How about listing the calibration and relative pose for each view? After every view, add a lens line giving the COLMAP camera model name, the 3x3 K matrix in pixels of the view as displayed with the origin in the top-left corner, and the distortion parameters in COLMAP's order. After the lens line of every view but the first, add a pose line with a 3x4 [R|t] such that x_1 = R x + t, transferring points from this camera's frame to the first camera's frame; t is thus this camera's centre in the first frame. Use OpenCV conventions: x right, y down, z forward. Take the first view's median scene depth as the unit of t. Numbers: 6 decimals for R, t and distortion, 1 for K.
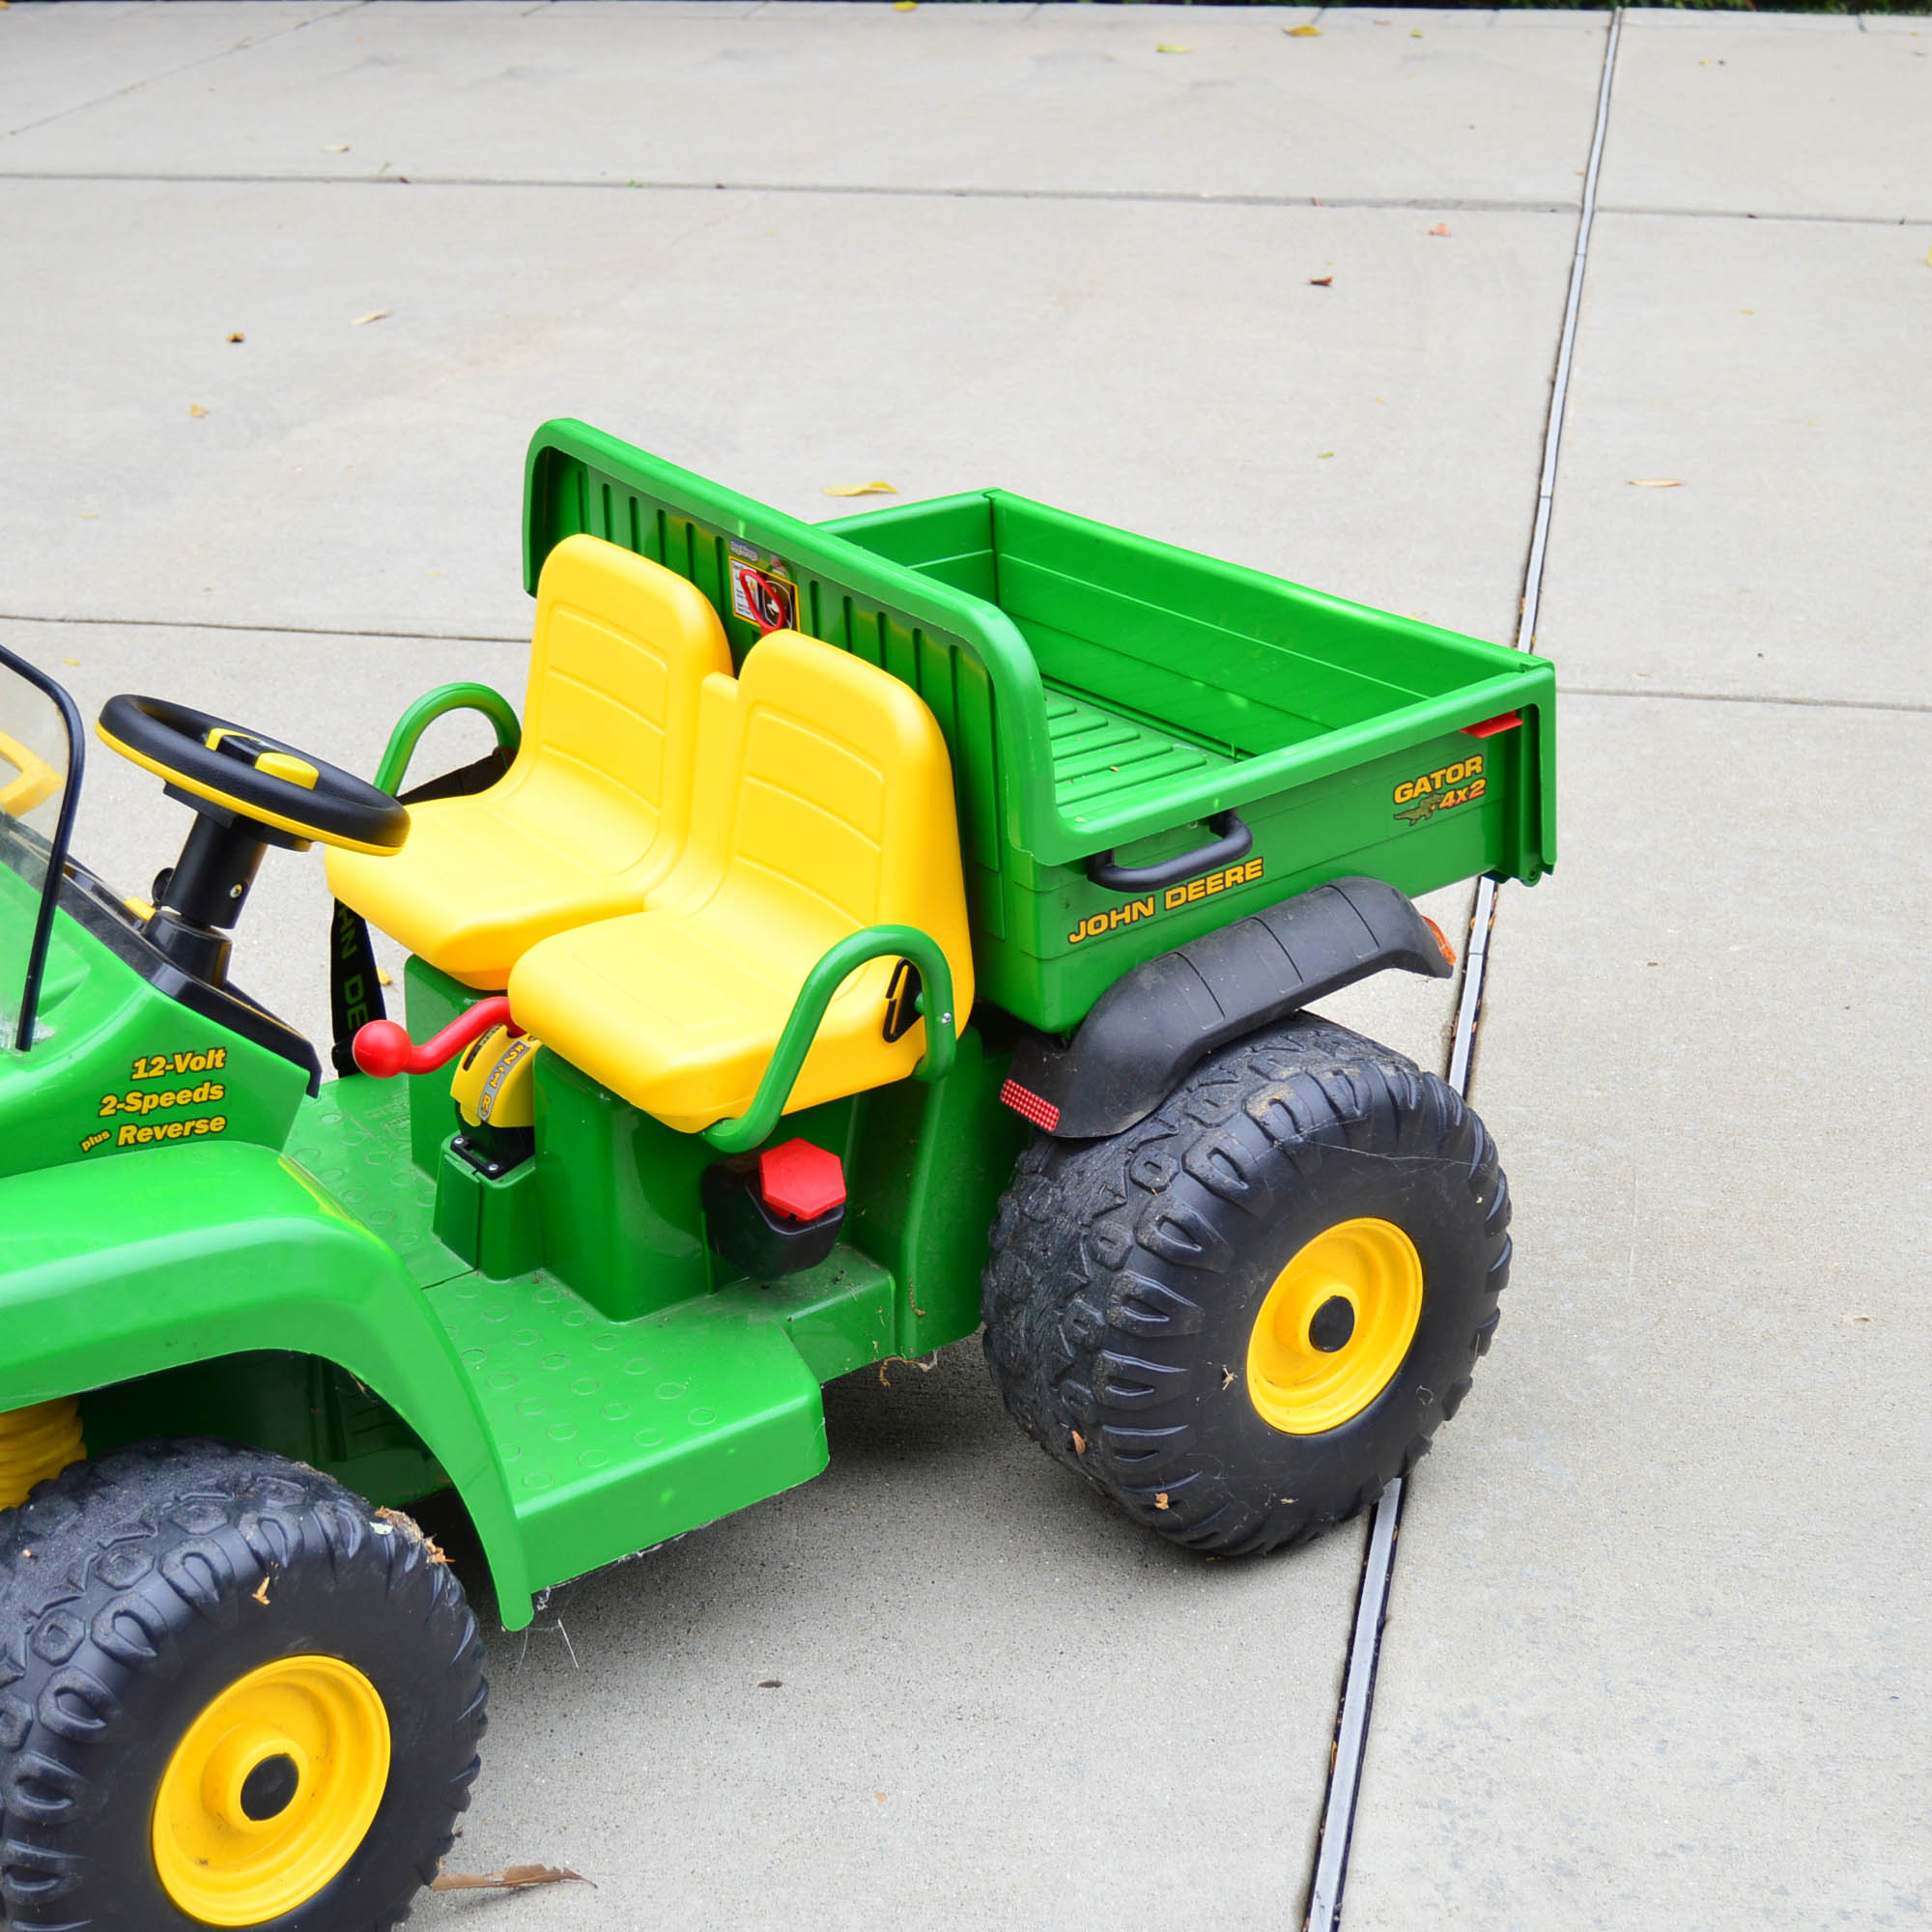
lens RADIAL K [[3326.1, 0, 962.5], [0, 3326.1, 963.6], [0, 0, 1]] dist [-0.065634, 0.000000]
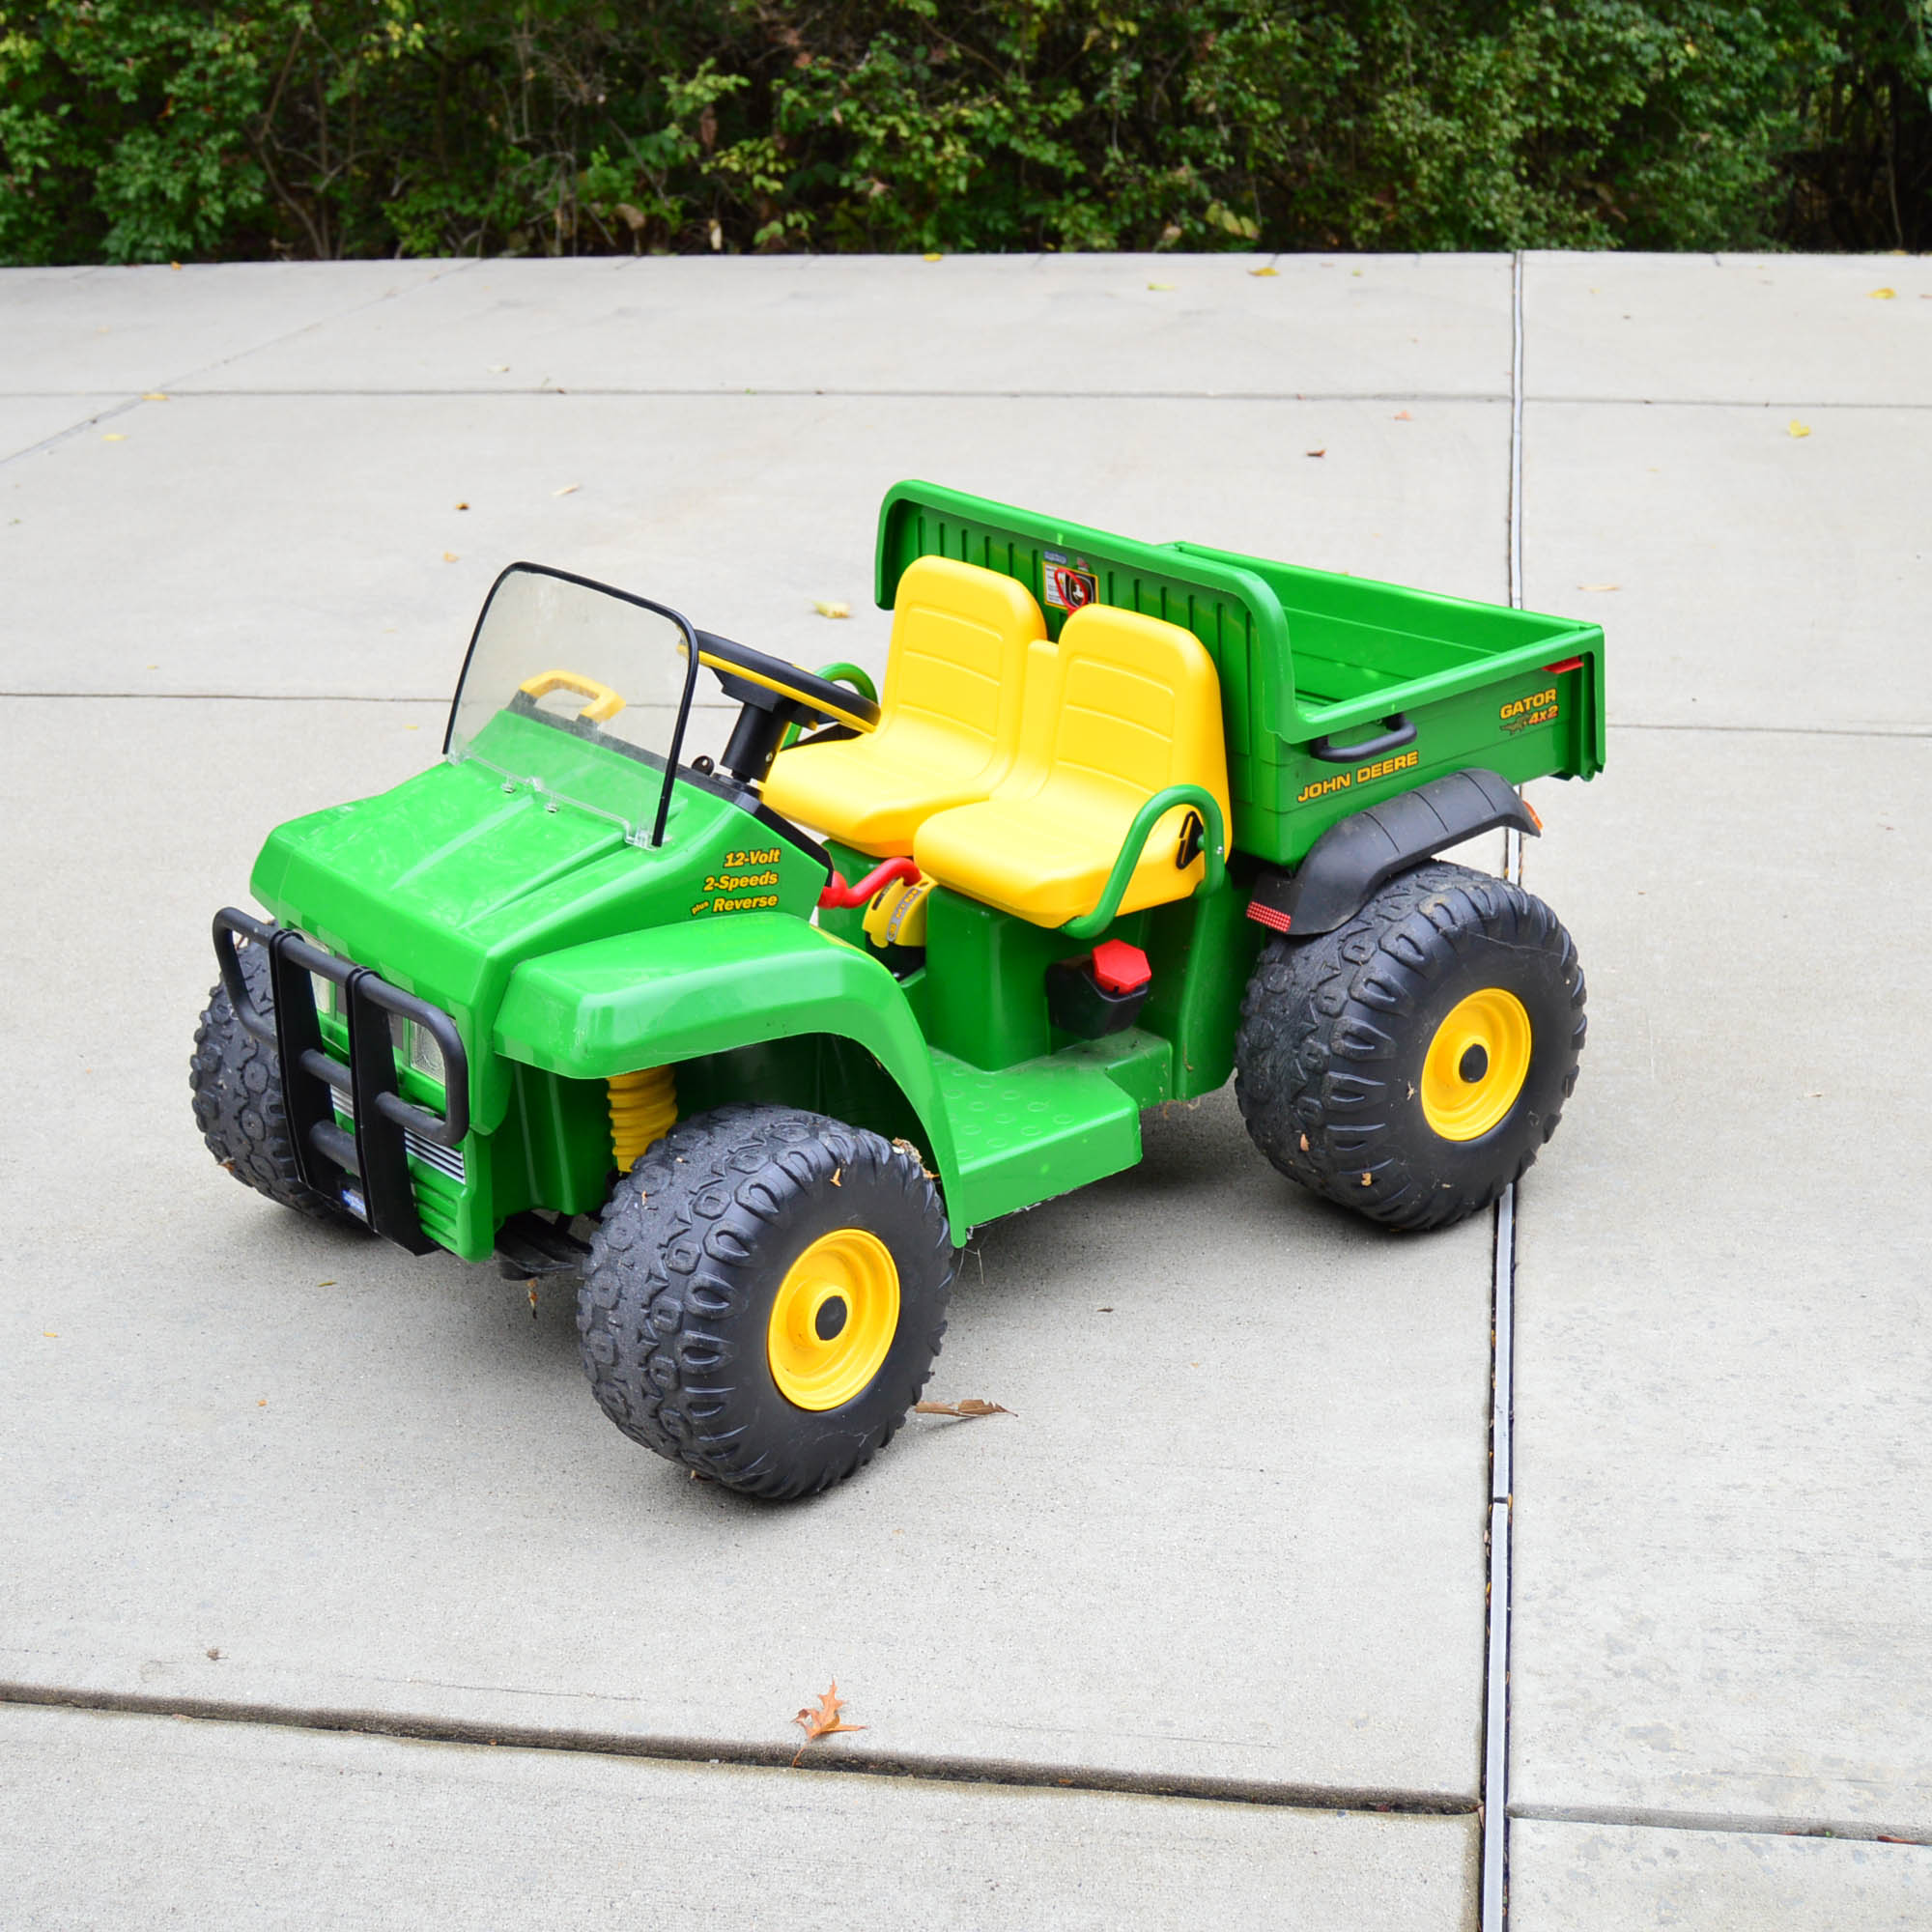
lens RADIAL K [[3022.0, 0, 969.3], [0, 3022.0, 966.0], [0, 0, 1]] dist [-0.072391, 0.000000]
pose [[0.999473, -0.018430, 0.026719, -0.149712], [0.020001, 0.998009, -0.059809, 0.142518], [-0.025564, 0.060312, 0.997852, -0.340037]]
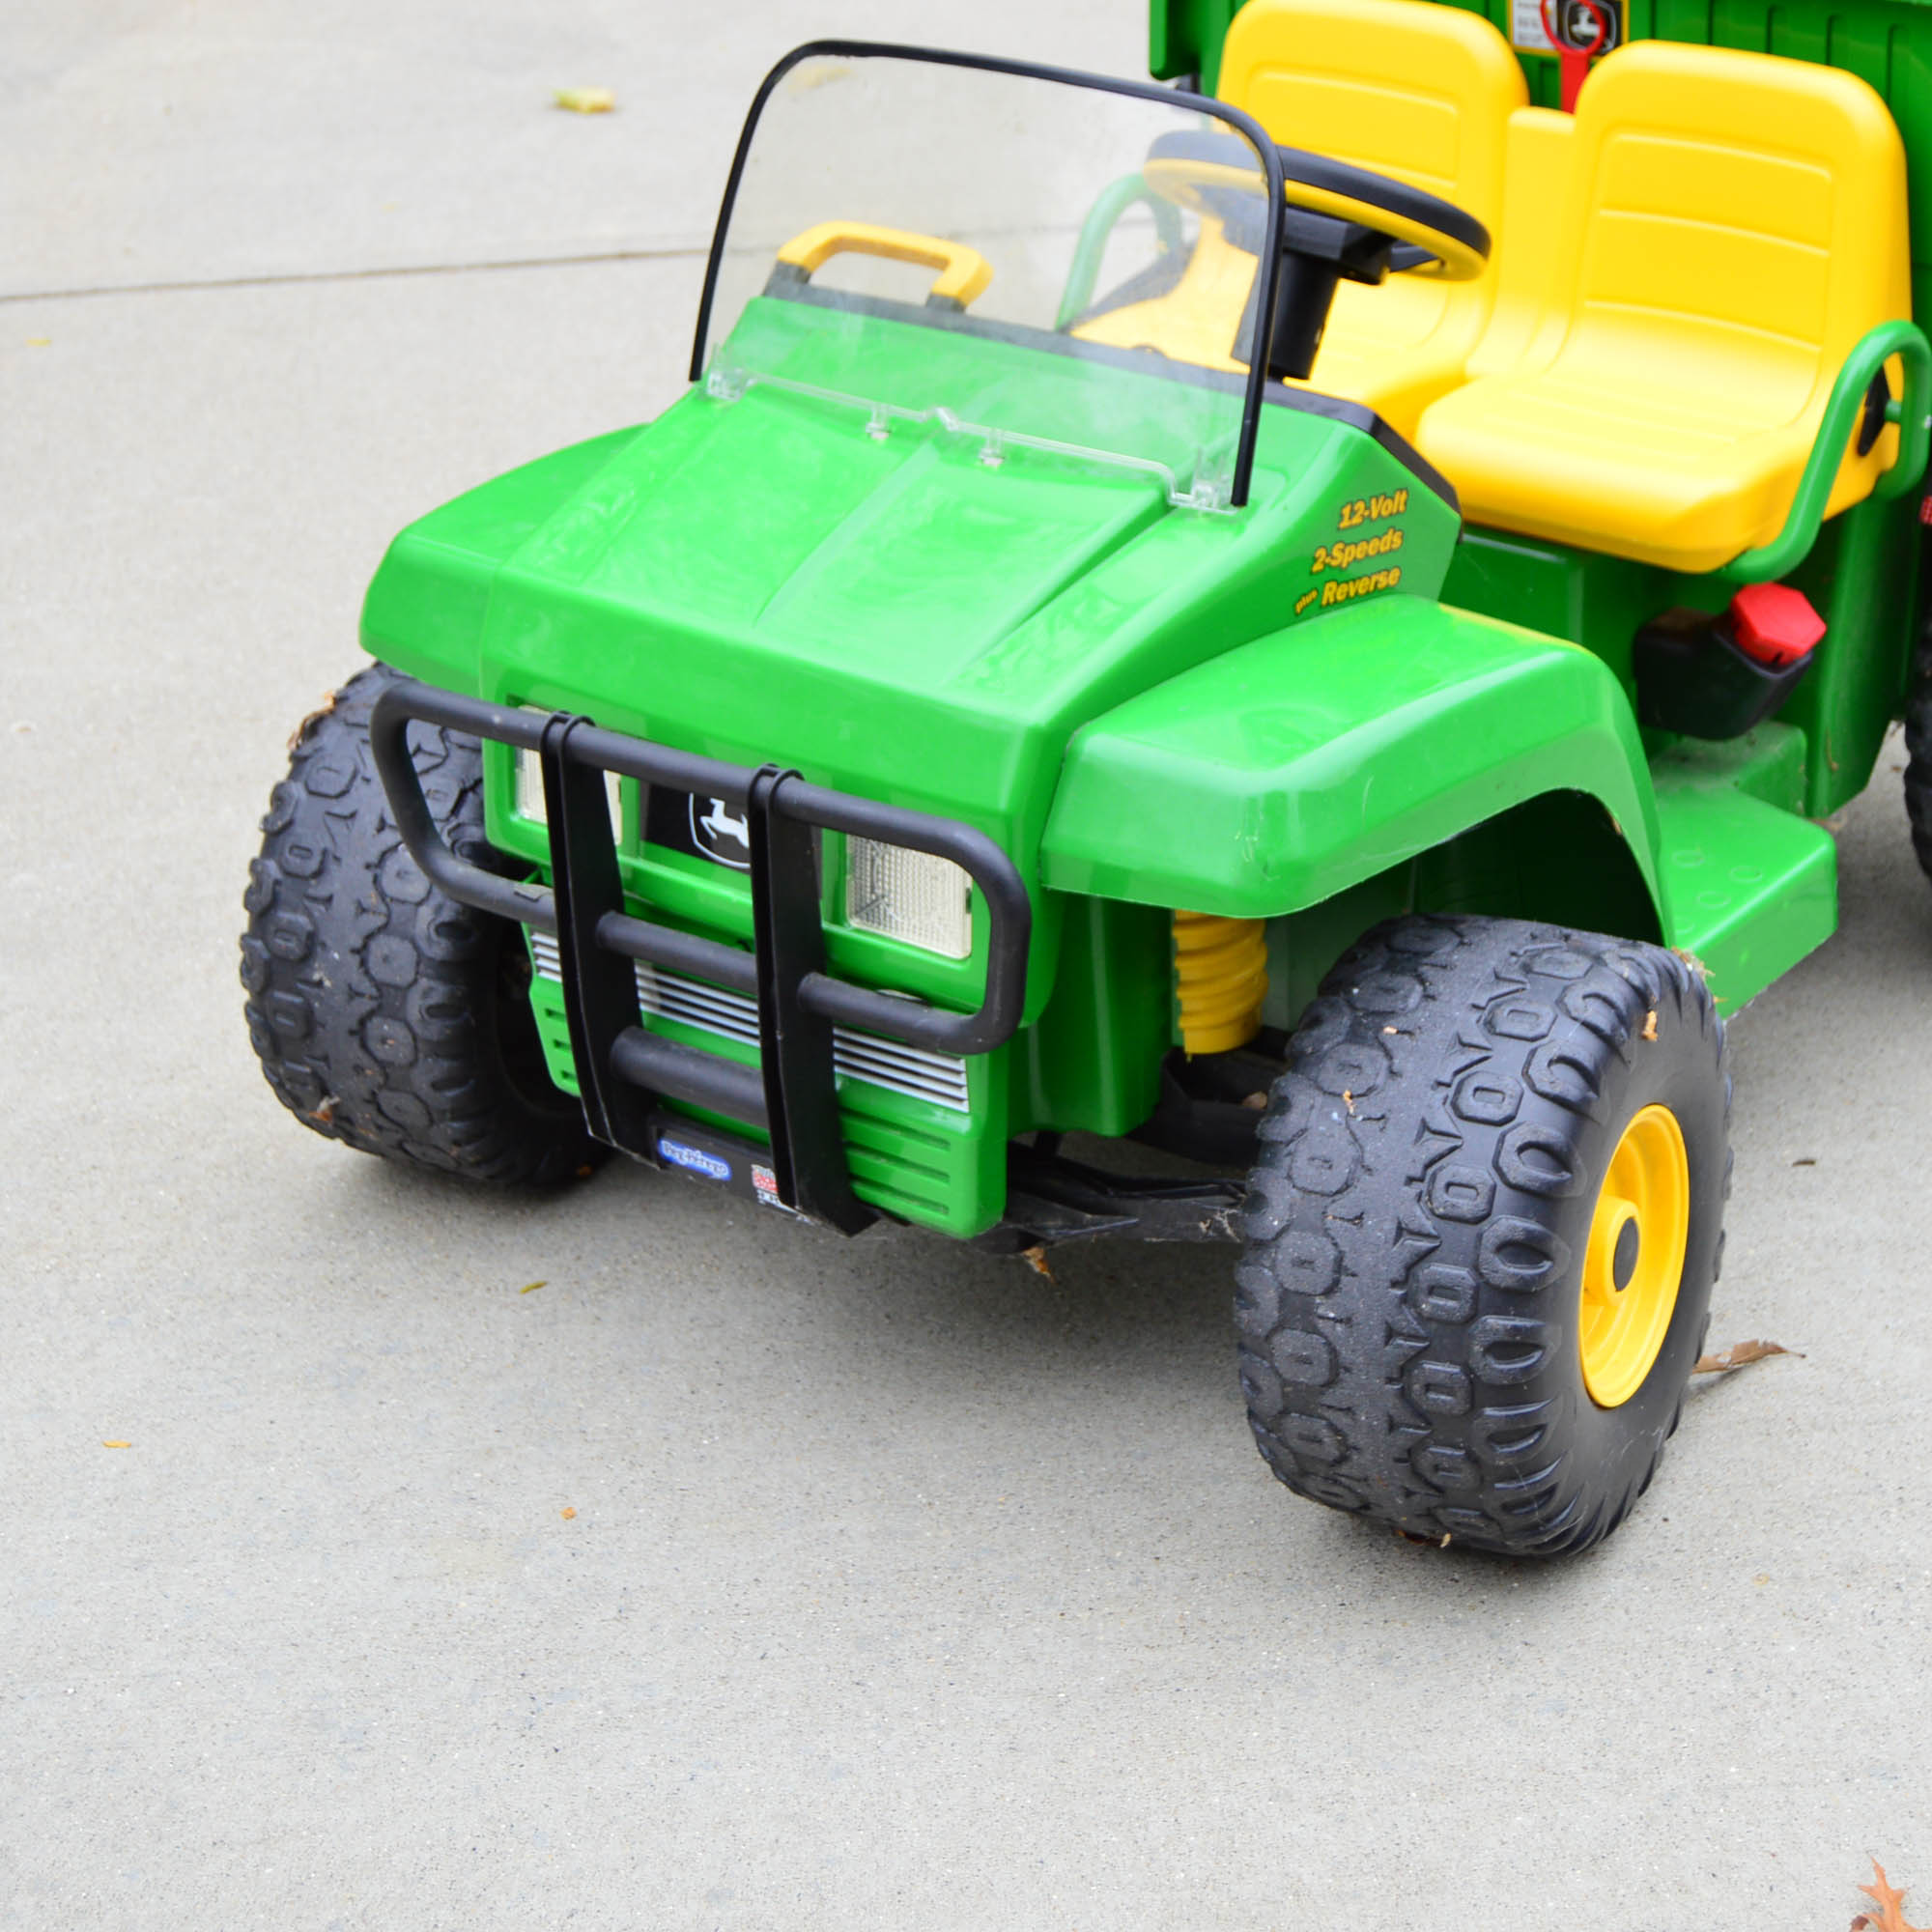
lens RADIAL K [[4076.2, 0, 966.4], [0, 4076.2, 966.6], [0, 0, 1]] dist [-0.047598, 0.000000]
pose [[0.965957, -0.141551, 0.216544, -0.521038], [0.132680, 0.989629, 0.055042, 0.067455], [-0.222089, -0.024437, 0.974720, -0.064296]]
